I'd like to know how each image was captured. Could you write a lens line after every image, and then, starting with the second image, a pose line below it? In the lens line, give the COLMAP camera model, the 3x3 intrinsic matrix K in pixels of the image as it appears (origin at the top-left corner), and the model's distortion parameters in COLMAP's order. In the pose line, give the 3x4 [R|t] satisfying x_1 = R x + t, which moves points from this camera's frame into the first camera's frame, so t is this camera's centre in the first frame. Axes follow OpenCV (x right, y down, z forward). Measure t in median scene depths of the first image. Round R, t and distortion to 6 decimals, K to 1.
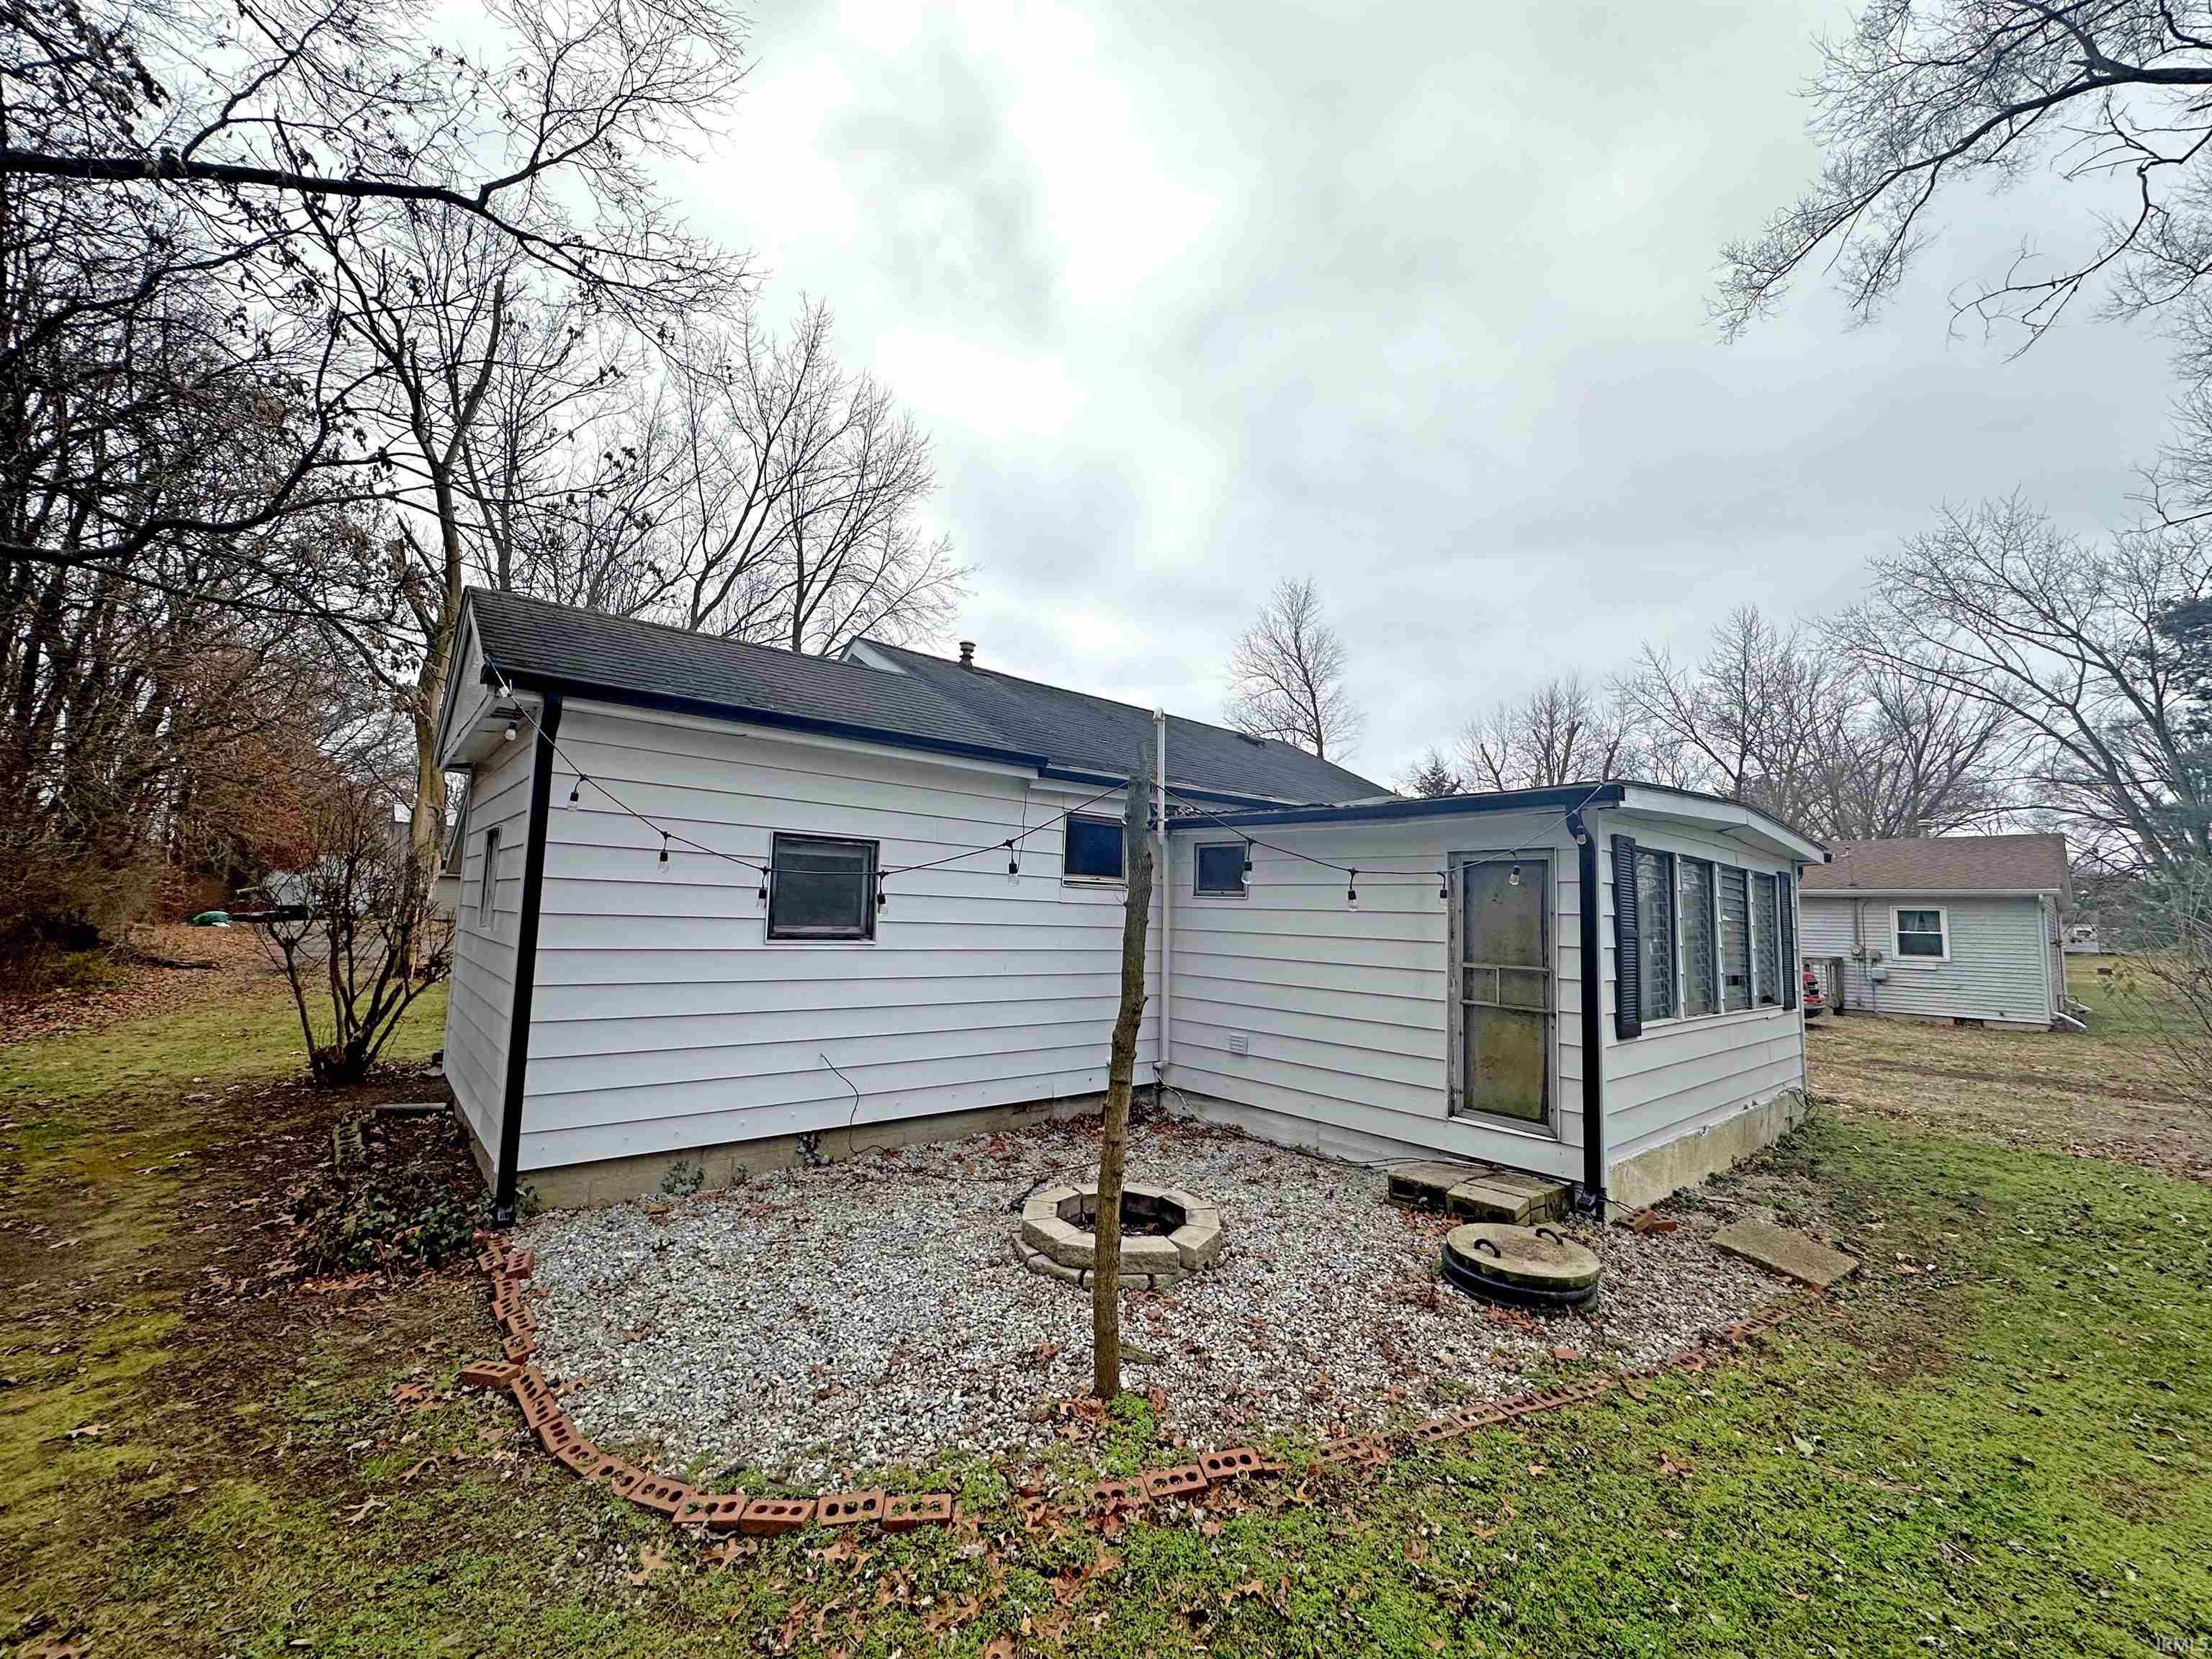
lens RADIAL K [[886.9, 0, 1118.6], [0, 886.9, 834.9], [0, 0, 1]] dist [-0.003754, 0.000894]
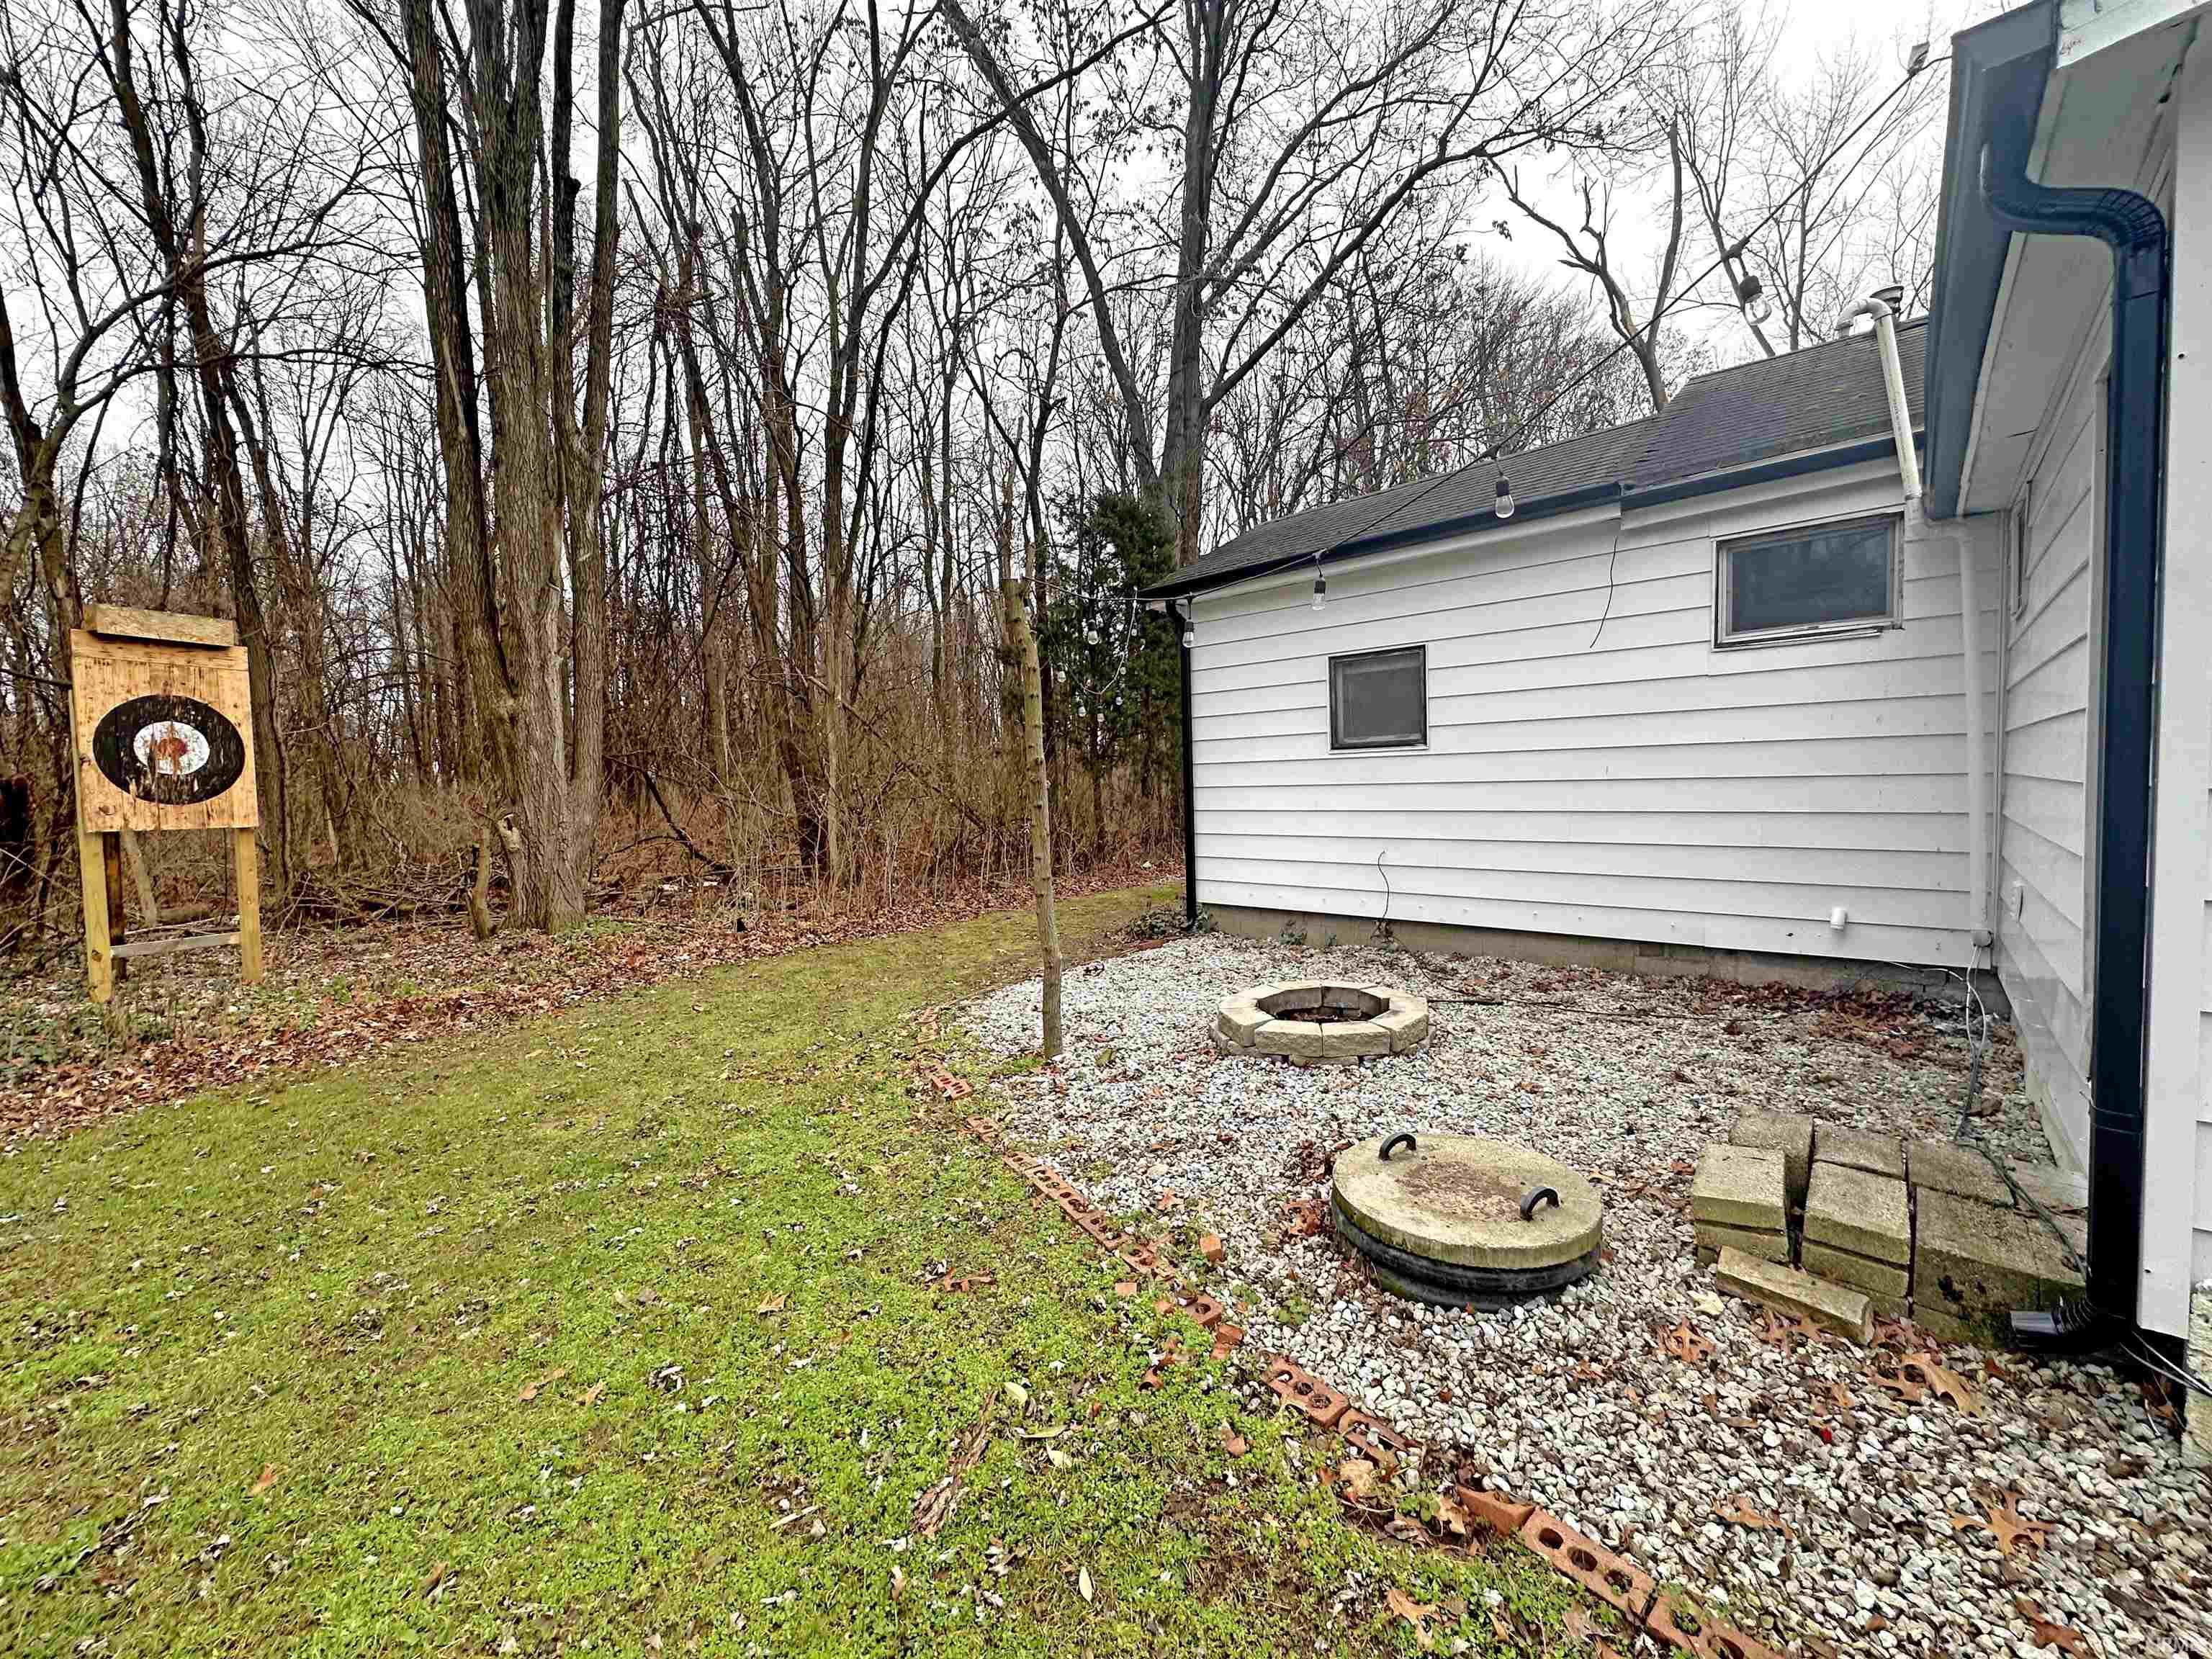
lens RADIAL K [[886.9, 0, 1103.5], [0, 886.9, 829.9], [0, 0, 1]] dist [-0.003754, 0.000894]
pose [[0.114853, 0.021187, -0.993156, 0.685845], [0.121685, 0.991943, 0.035233, 0.135037], [0.985901, -0.124899, 0.111350, 0.513838]]
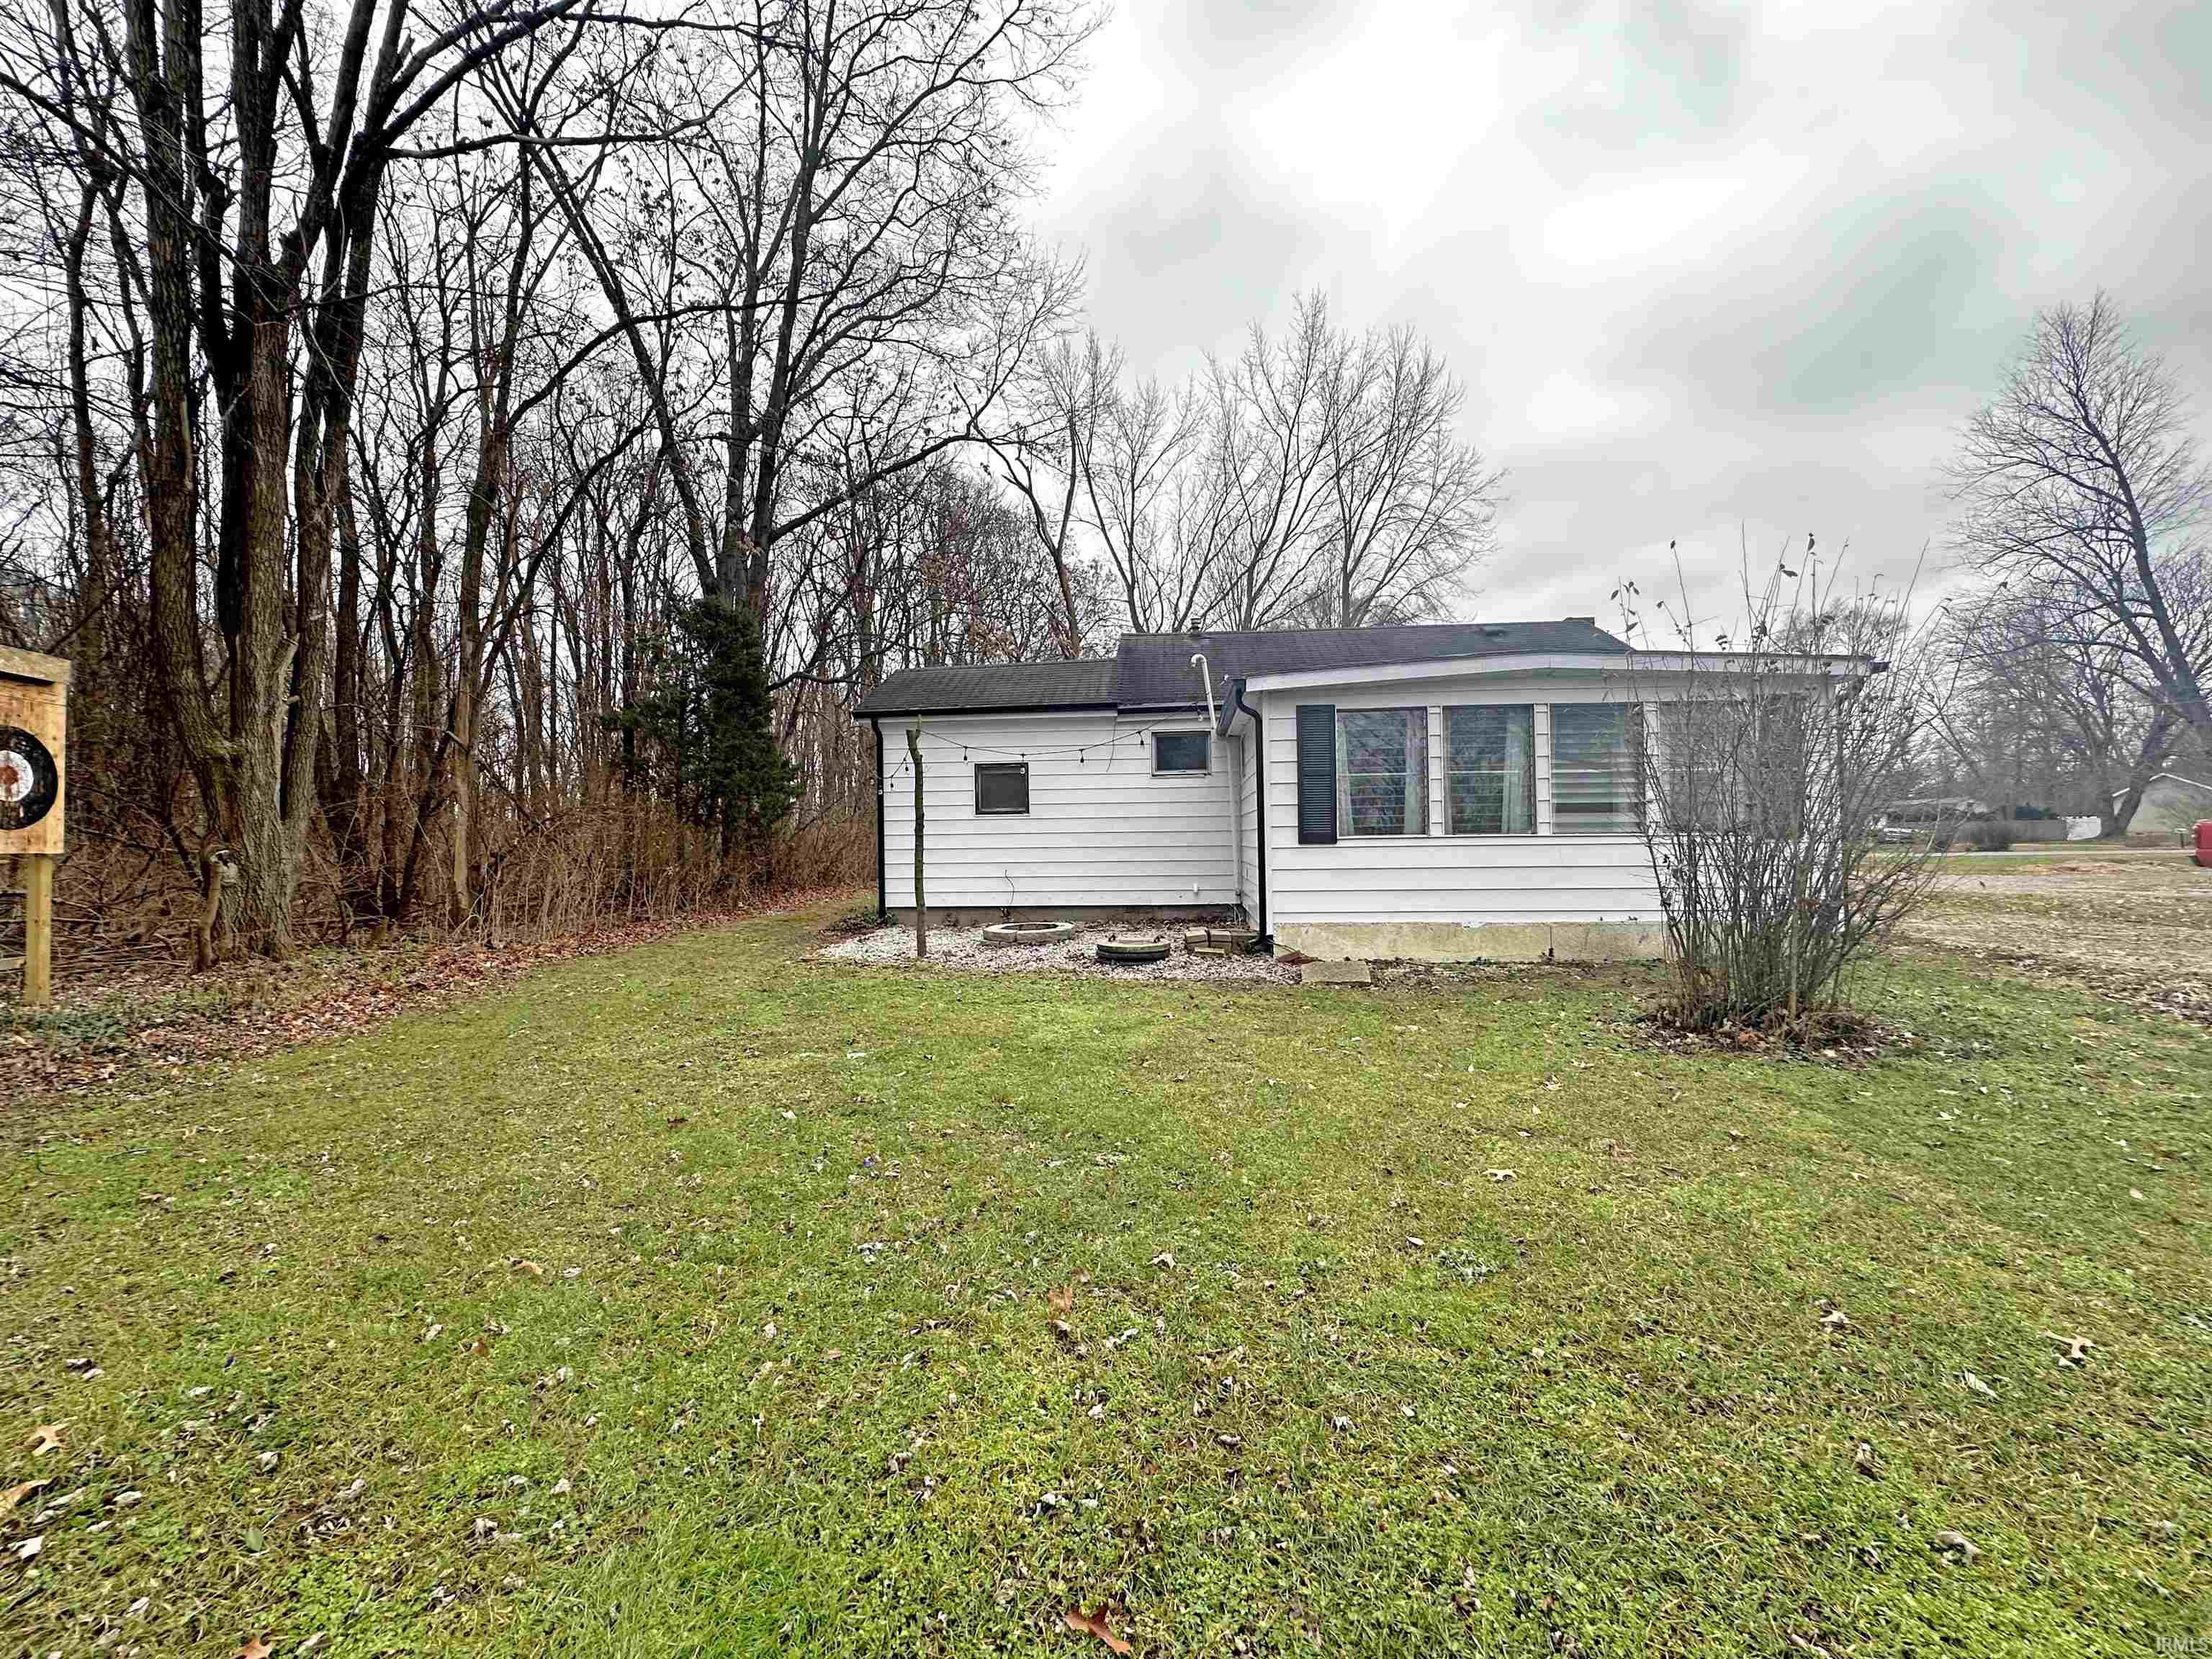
lens RADIAL K [[886.9, 0, 1110.1], [0, 886.9, 840.1], [0, 0, 1]] dist [-0.003754, 0.000894]
pose [[0.693591, -0.039190, -0.719303, 1.253787], [0.100519, 0.994015, 0.042769, 0.111831], [0.713322, -0.101968, 0.693379, -0.235298]]
